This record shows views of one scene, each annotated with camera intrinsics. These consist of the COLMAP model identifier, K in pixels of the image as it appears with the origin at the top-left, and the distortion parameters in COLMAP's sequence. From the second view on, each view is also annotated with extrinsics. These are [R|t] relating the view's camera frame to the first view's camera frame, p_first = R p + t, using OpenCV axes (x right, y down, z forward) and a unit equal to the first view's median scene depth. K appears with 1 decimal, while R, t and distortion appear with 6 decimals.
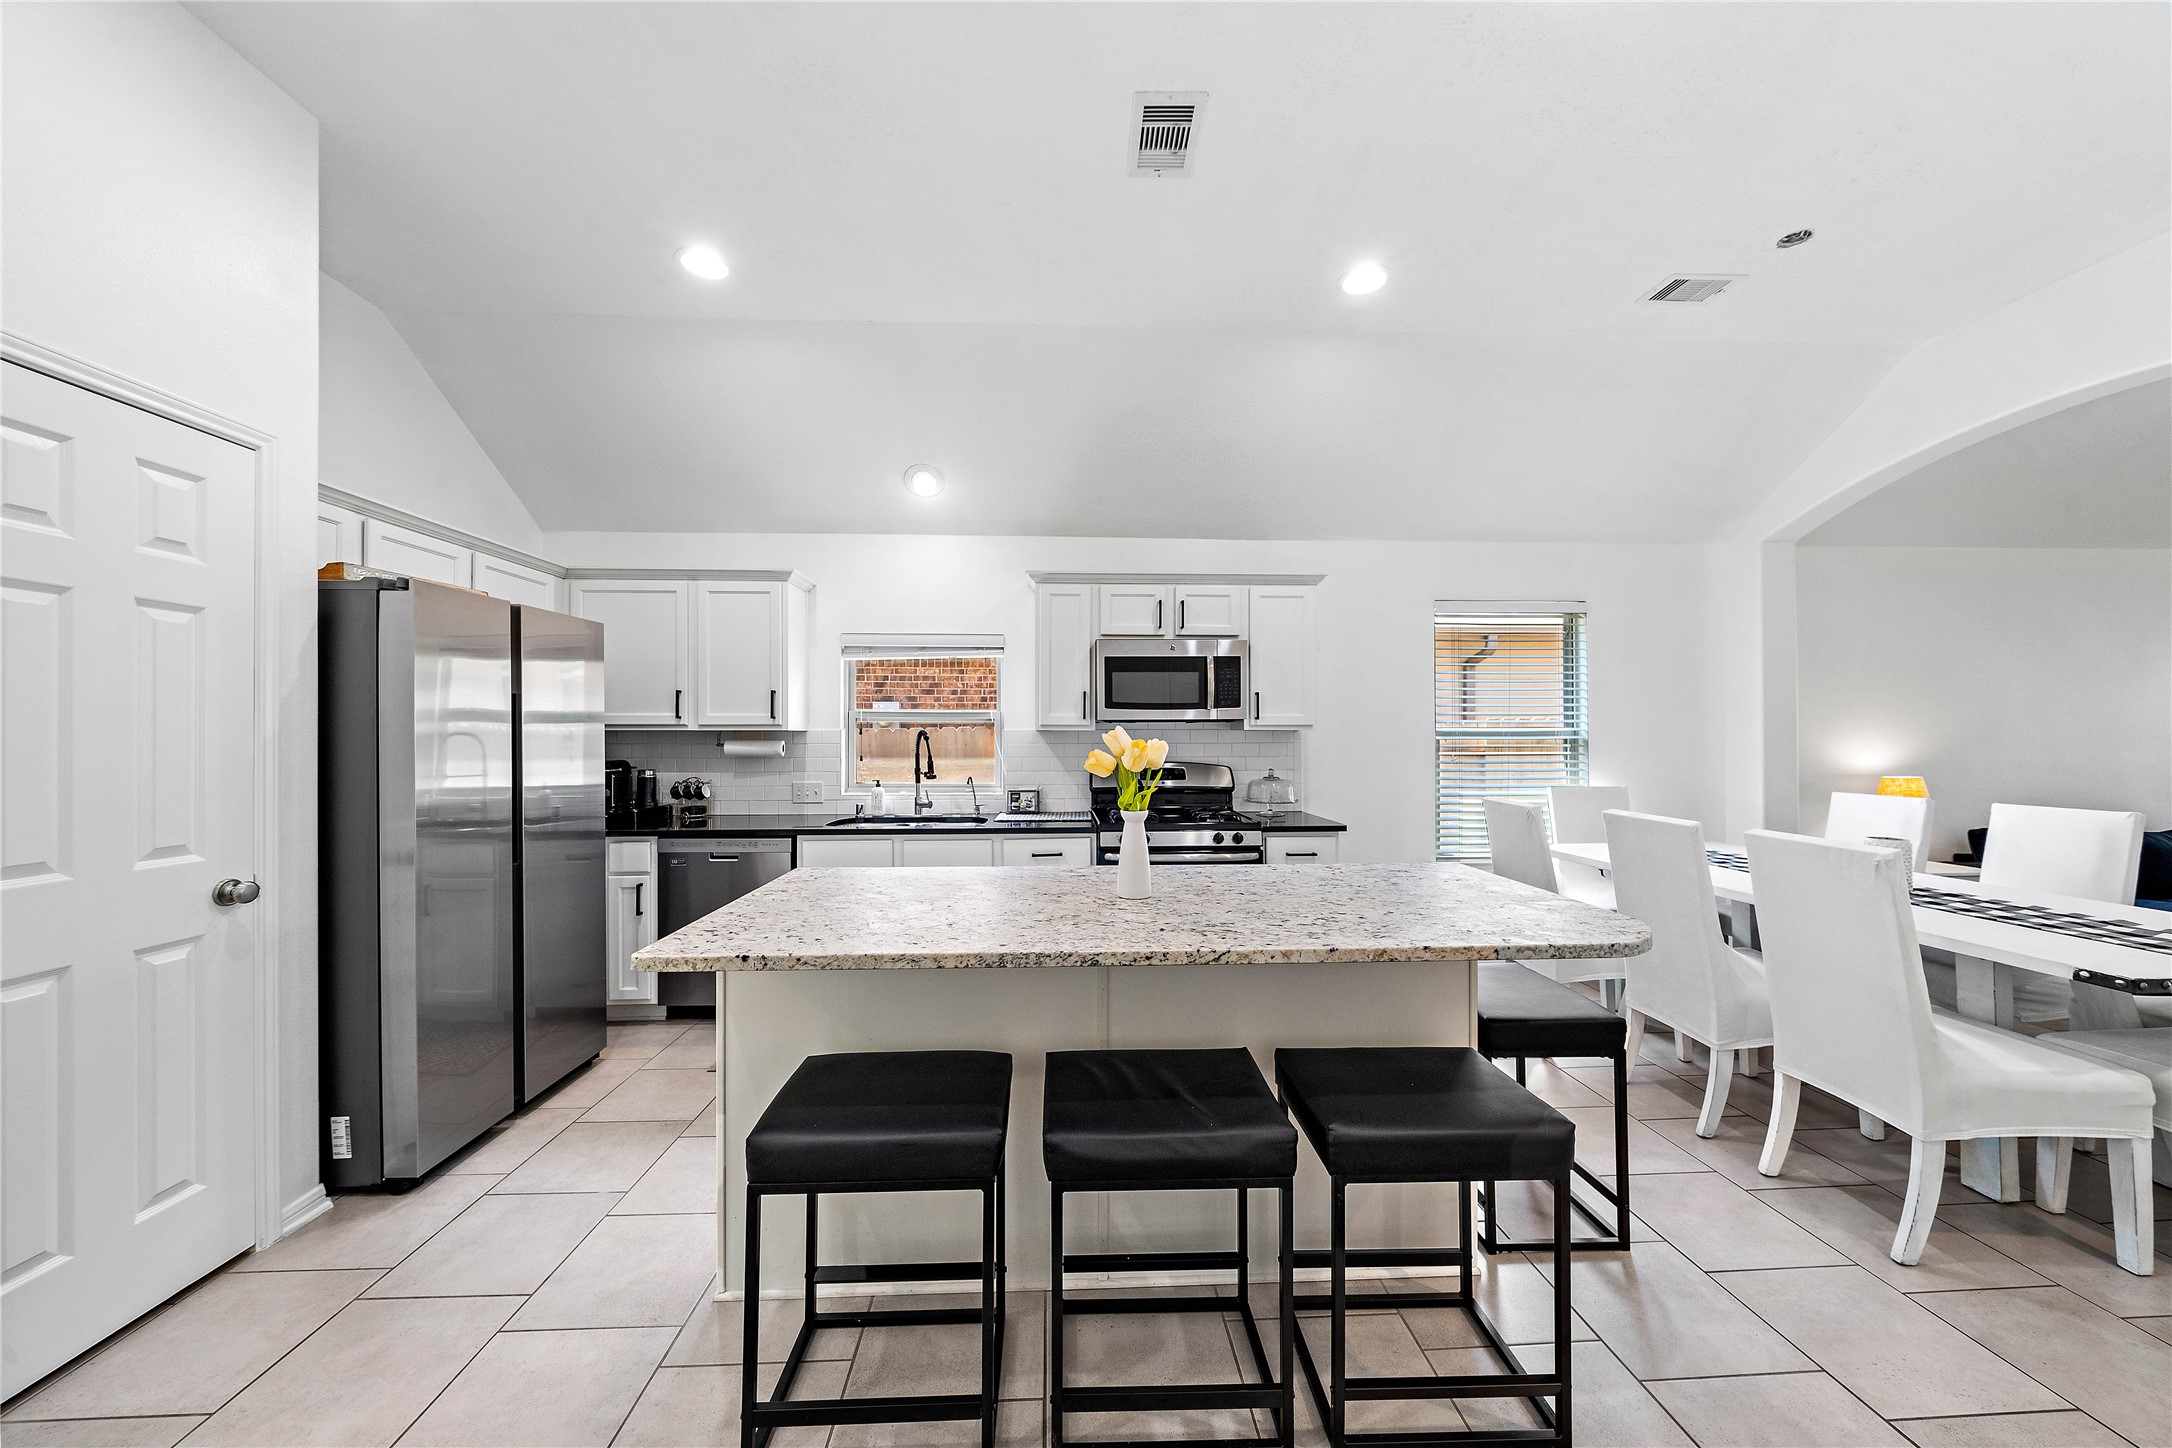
lens RADIAL K [[751.7, 0, 1088.5], [0, 751.7, 734.8], [0, 0, 1]] dist [-0.004122, -0.000116]
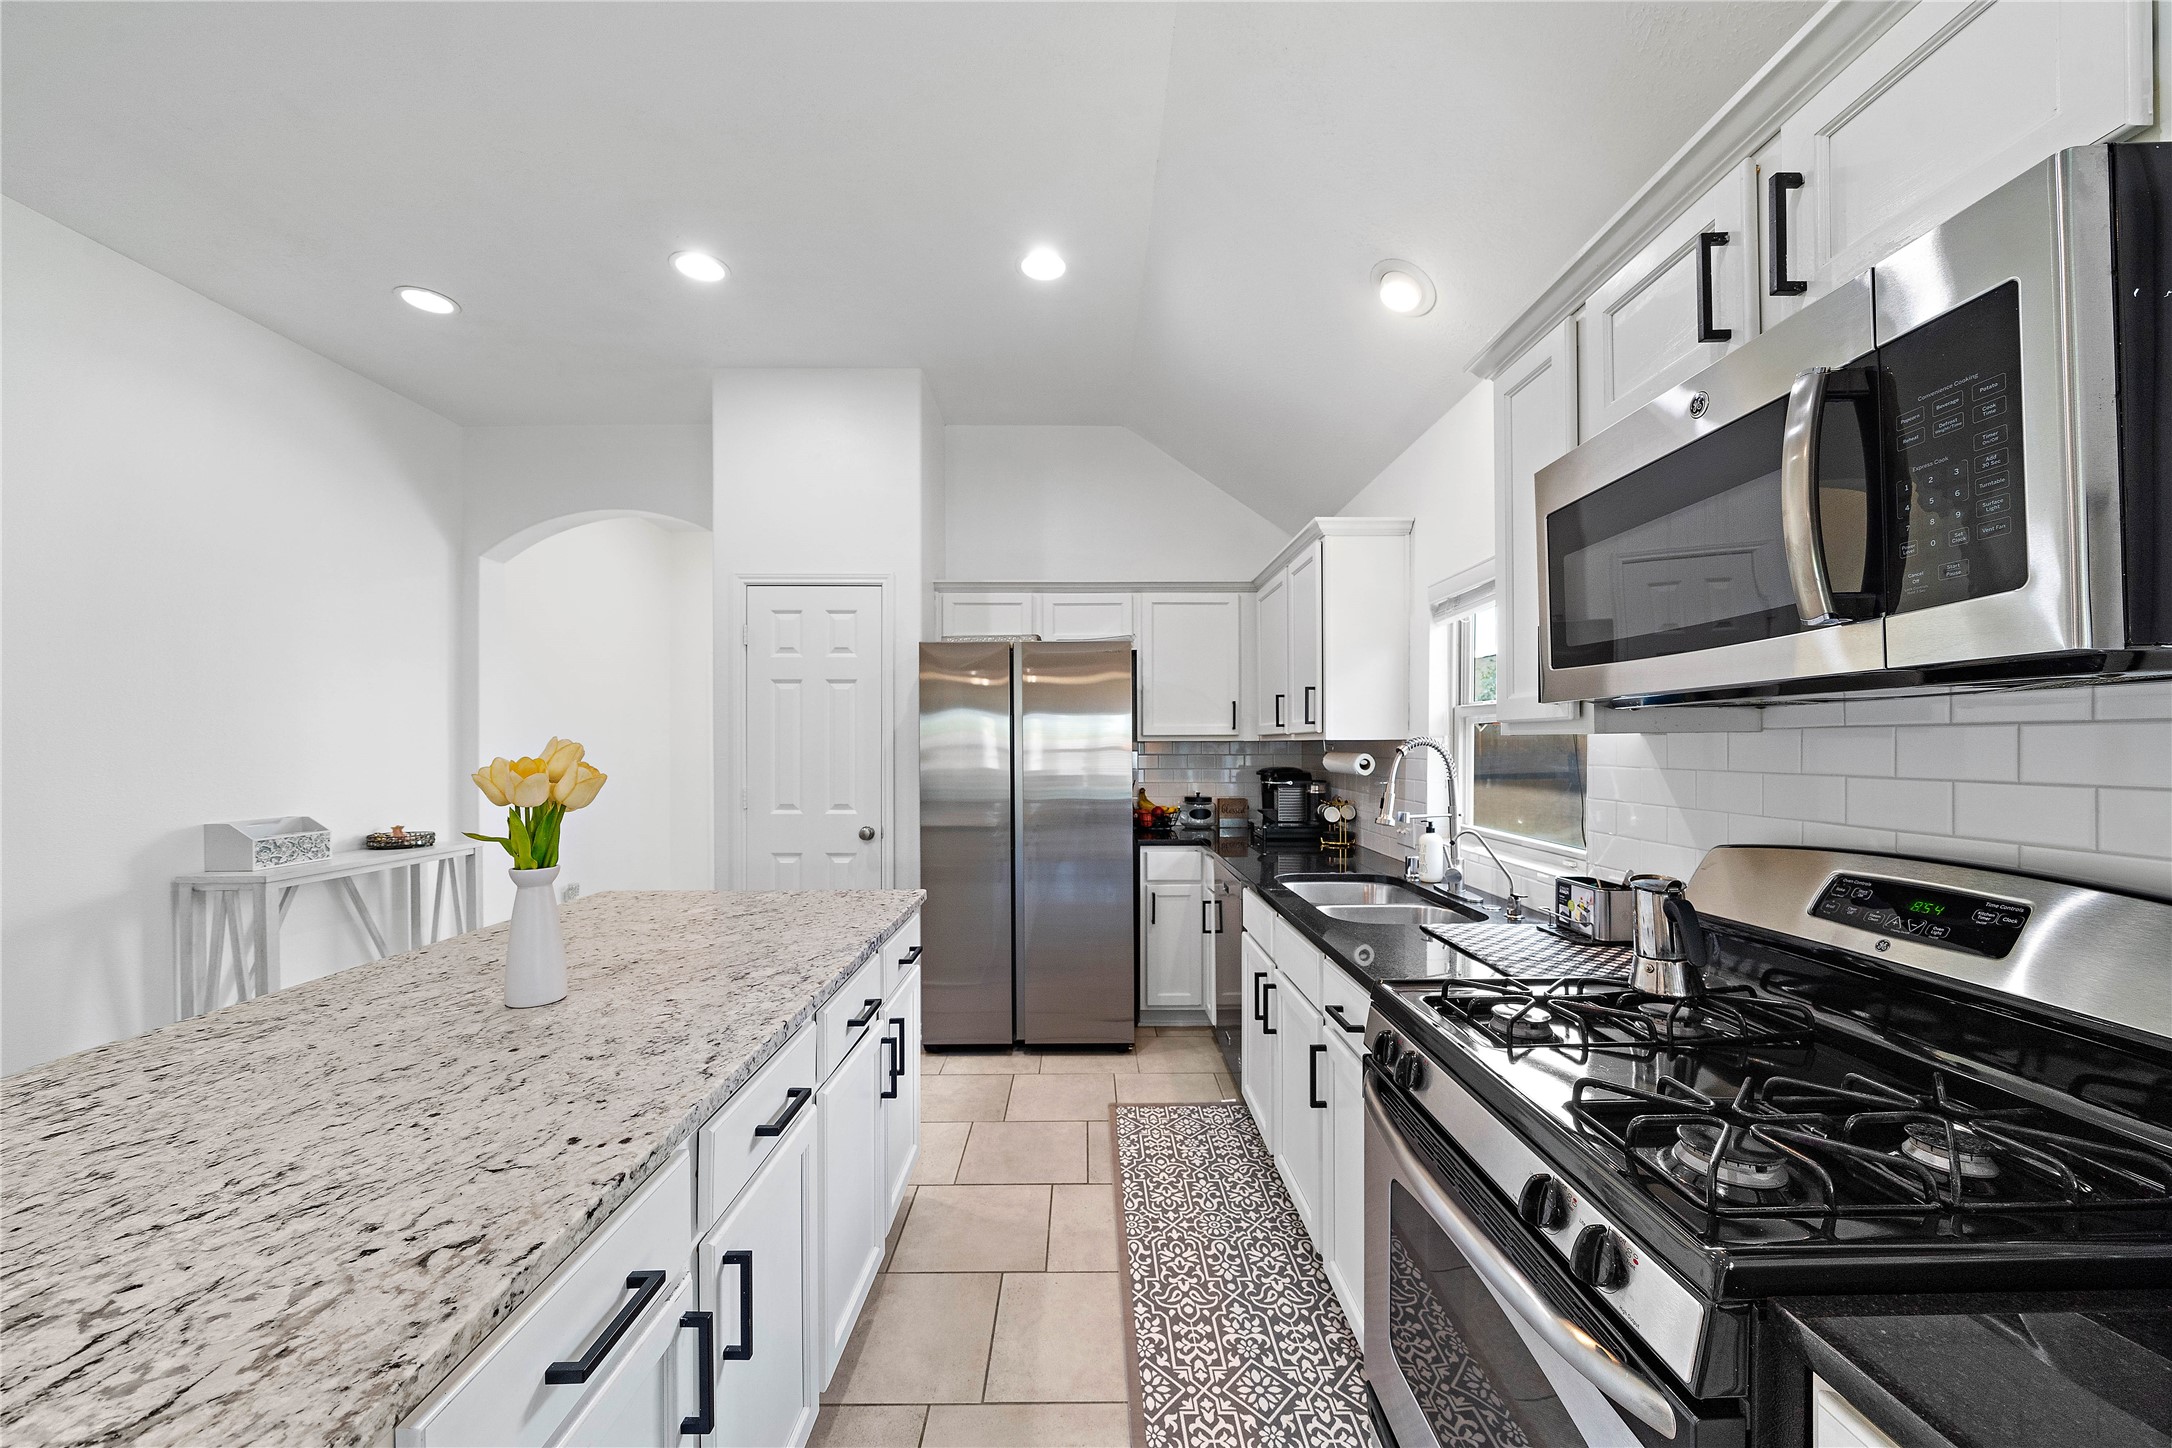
lens RADIAL K [[802.6, 0, 1088.5], [0, 802.6, 740.0], [0, 0, 1]] dist [-0.001018, -0.000022]
pose [[-0.038667, -0.004410, -0.999242, 0.416918], [0.003633, 0.999983, -0.004554, -0.002940], [0.999246, -0.003806, -0.038650, 0.851203]]
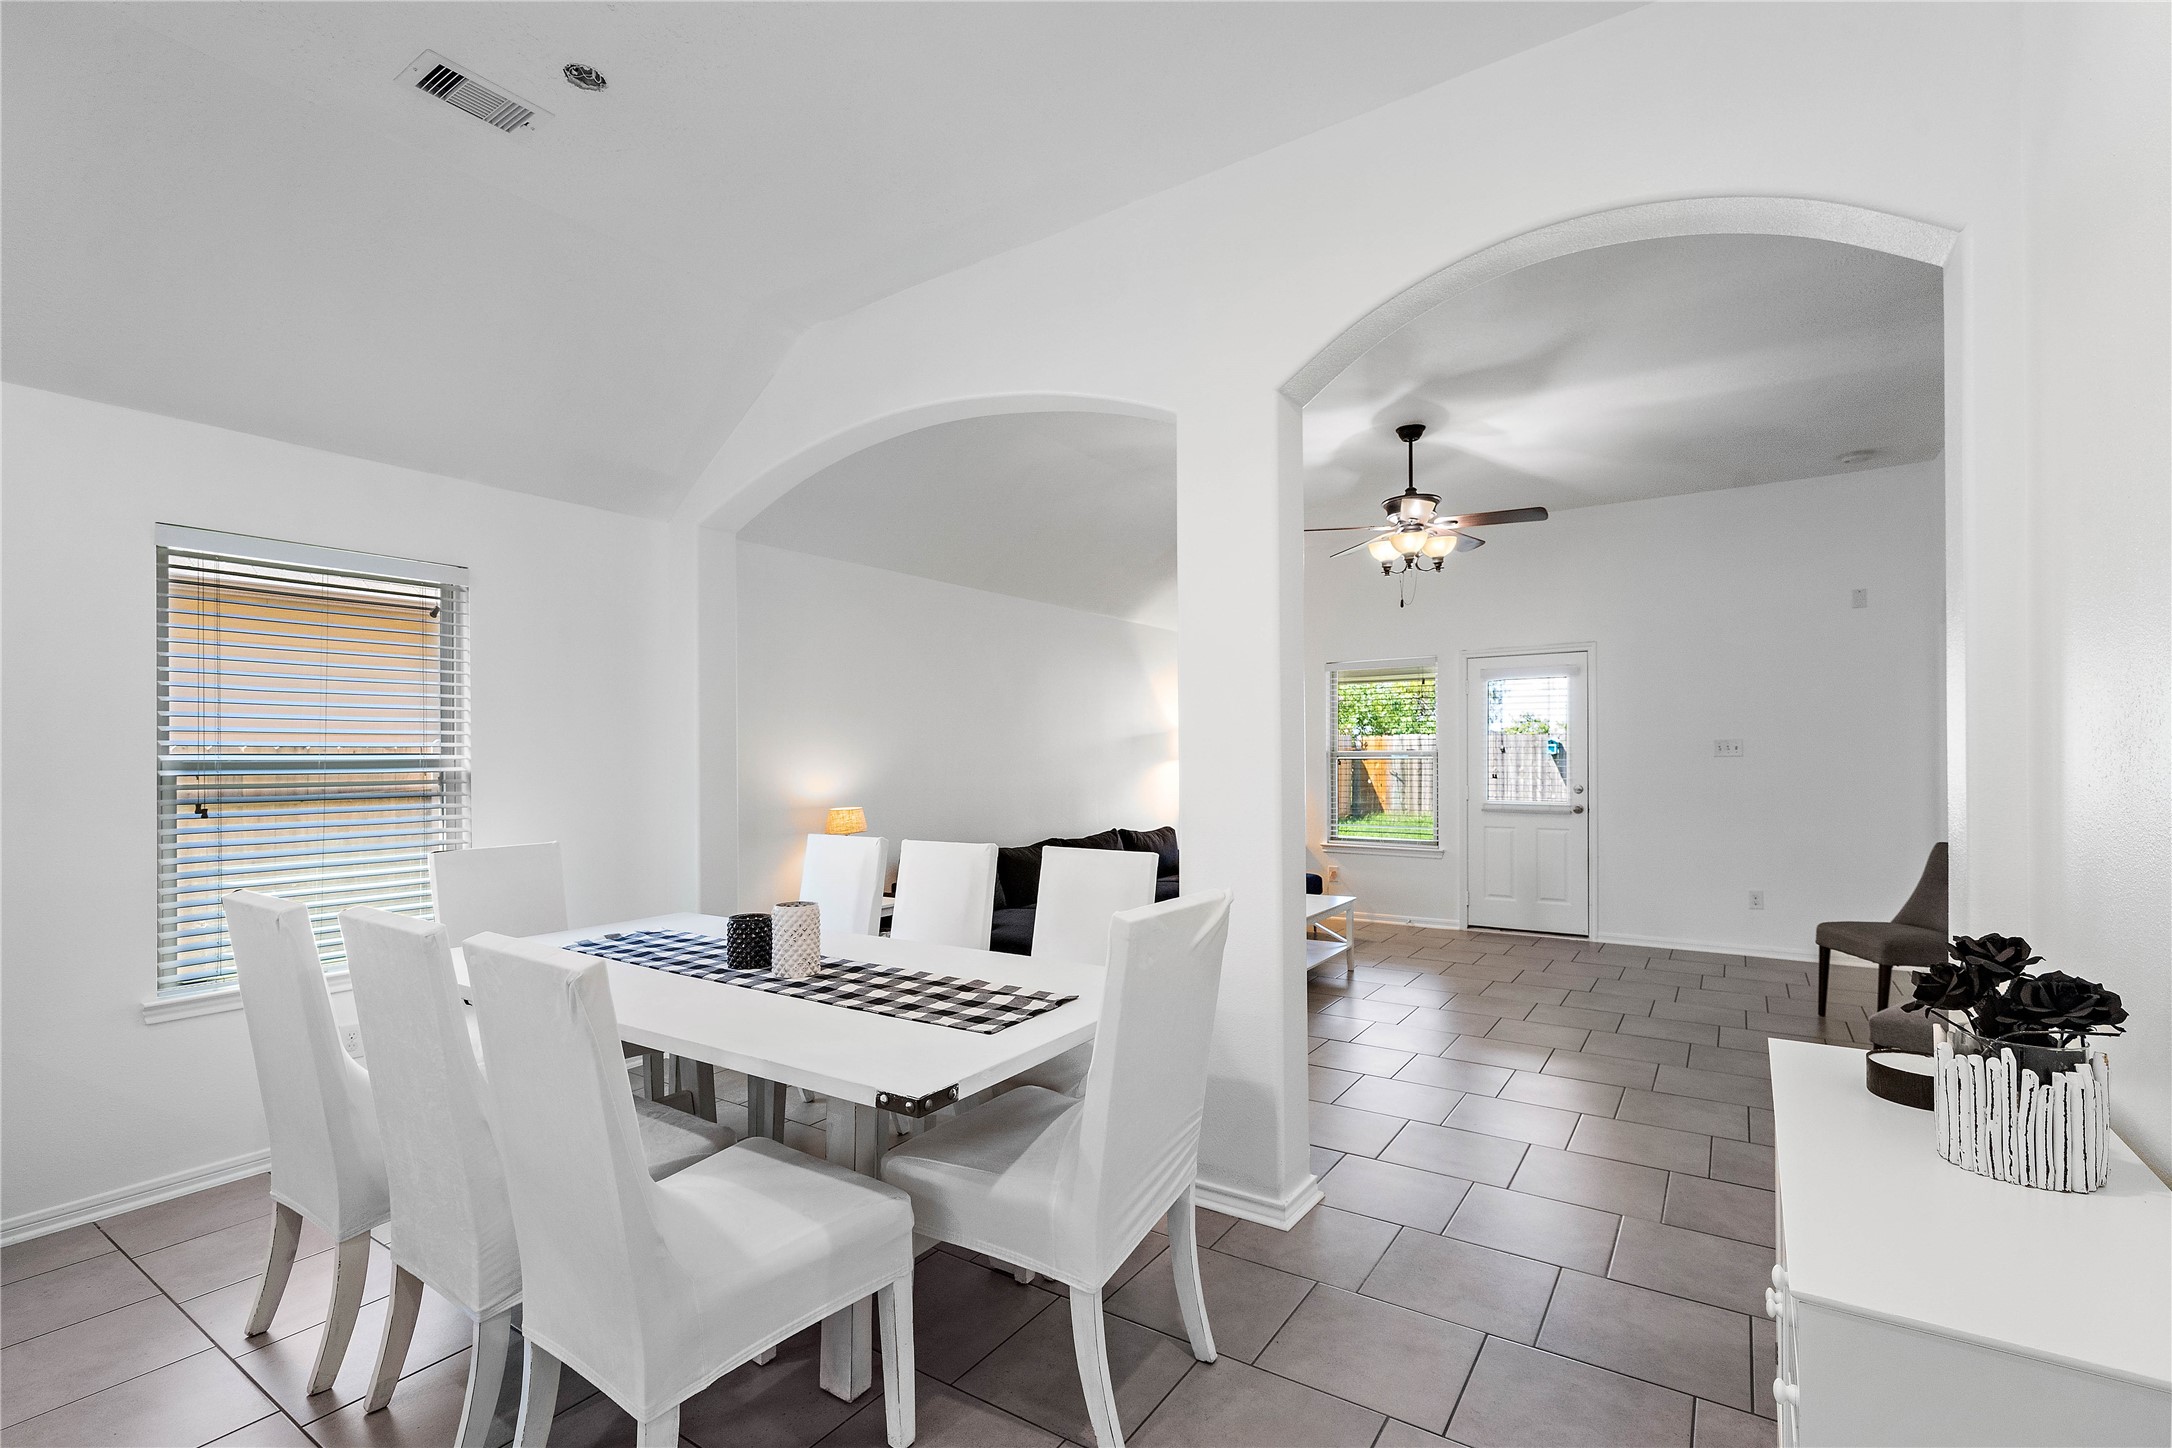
lens RADIAL K [[972.3, 0, 1093.1], [0, 972.3, 764.2], [0, 0, 1]] dist [0.001558, 0.000082]
pose [[0.594479, -0.007473, 0.804077, 0.358470], [0.006597, 0.999968, 0.004417, -0.001546], [-0.804084, 0.002678, 0.594509, 0.037339]]
